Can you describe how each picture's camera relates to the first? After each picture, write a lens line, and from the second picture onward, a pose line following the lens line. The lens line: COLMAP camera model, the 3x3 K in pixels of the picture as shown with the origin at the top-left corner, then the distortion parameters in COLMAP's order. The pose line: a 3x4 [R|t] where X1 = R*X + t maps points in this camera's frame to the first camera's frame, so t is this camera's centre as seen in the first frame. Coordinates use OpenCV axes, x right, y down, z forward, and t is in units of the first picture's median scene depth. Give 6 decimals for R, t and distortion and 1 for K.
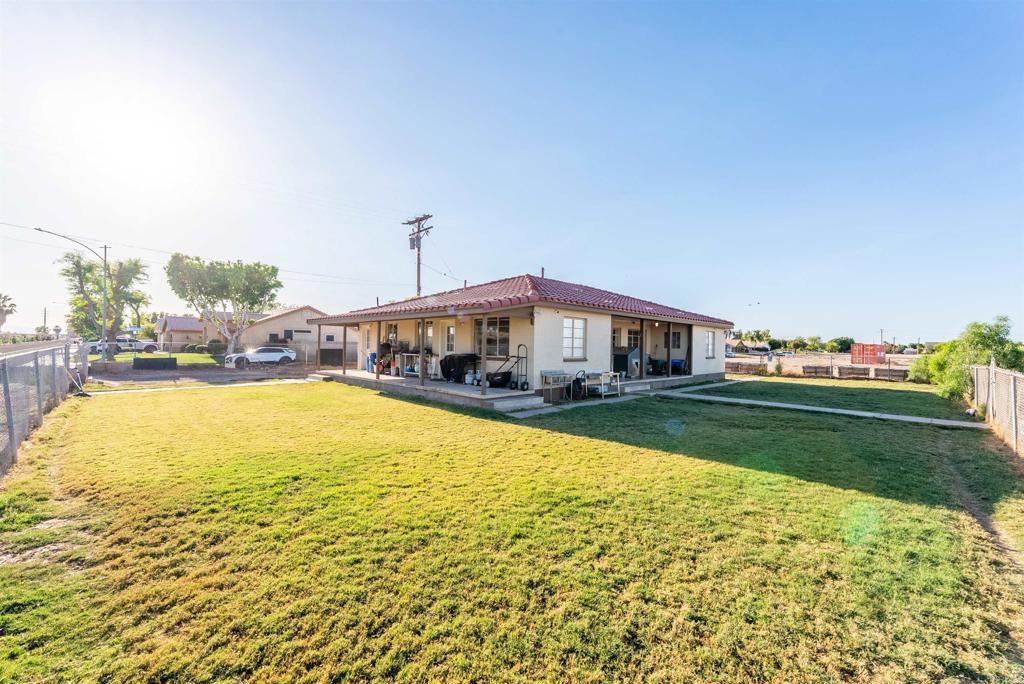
lens RADIAL K [[412.5, 0, 510.0], [0, 412.5, 341.9], [0, 0, 1]] dist [-0.003352, -0.000812]
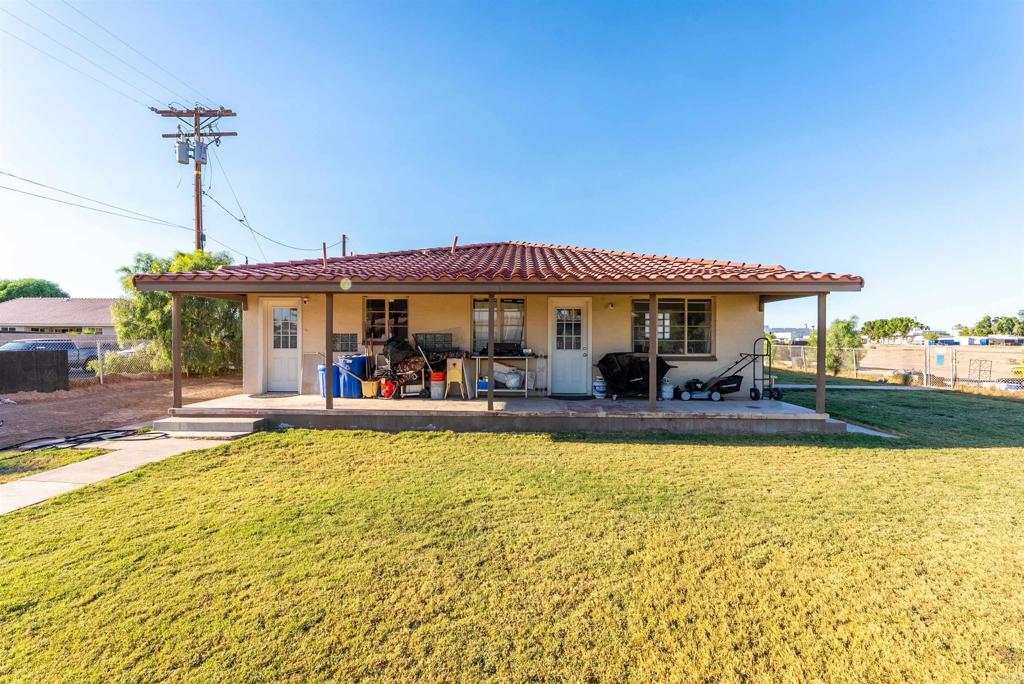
lens RADIAL K [[412.5, 0, 513.2], [0, 412.5, 346.3], [0, 0, 1]] dist [-0.003352, -0.000812]
pose [[0.719418, -0.026365, 0.694077, -0.313273], [0.000276, 0.999290, 0.037672, -0.002385], [-0.694578, -0.026910, 0.718914, 0.302639]]
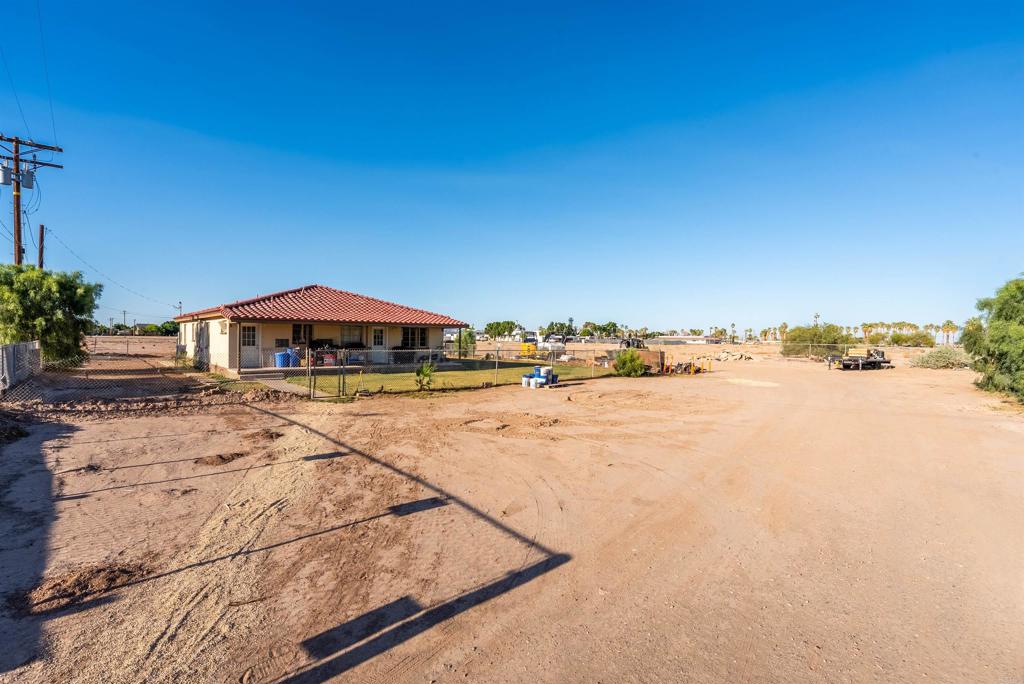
lens RADIAL K [[465.0, 0, 515.2], [0, 465.0, 344.0], [0, 0, 1]] dist [-0.004034, -0.001909]
pose [[0.039113, -0.028929, 0.998816, -0.924348], [-0.020566, 0.999346, 0.029750, -0.021926], [-0.999023, -0.021705, 0.038493, 0.206171]]
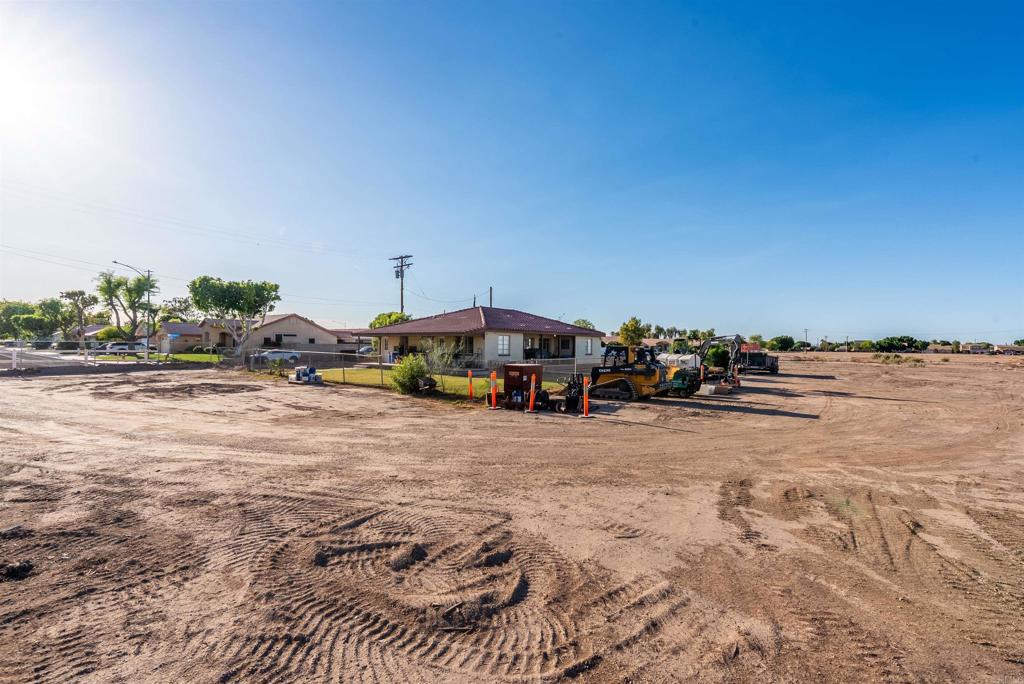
lens RADIAL K [[453.0, 0, 509.0], [0, 453.0, 344.4], [0, 0, 1]] dist [0.000388, 0.001282]
pose [[0.993672, -0.003210, 0.112271, -0.034154], [0.002190, 0.999955, 0.009210, -0.014624], [-0.112295, -0.008905, 0.993635, -0.580153]]
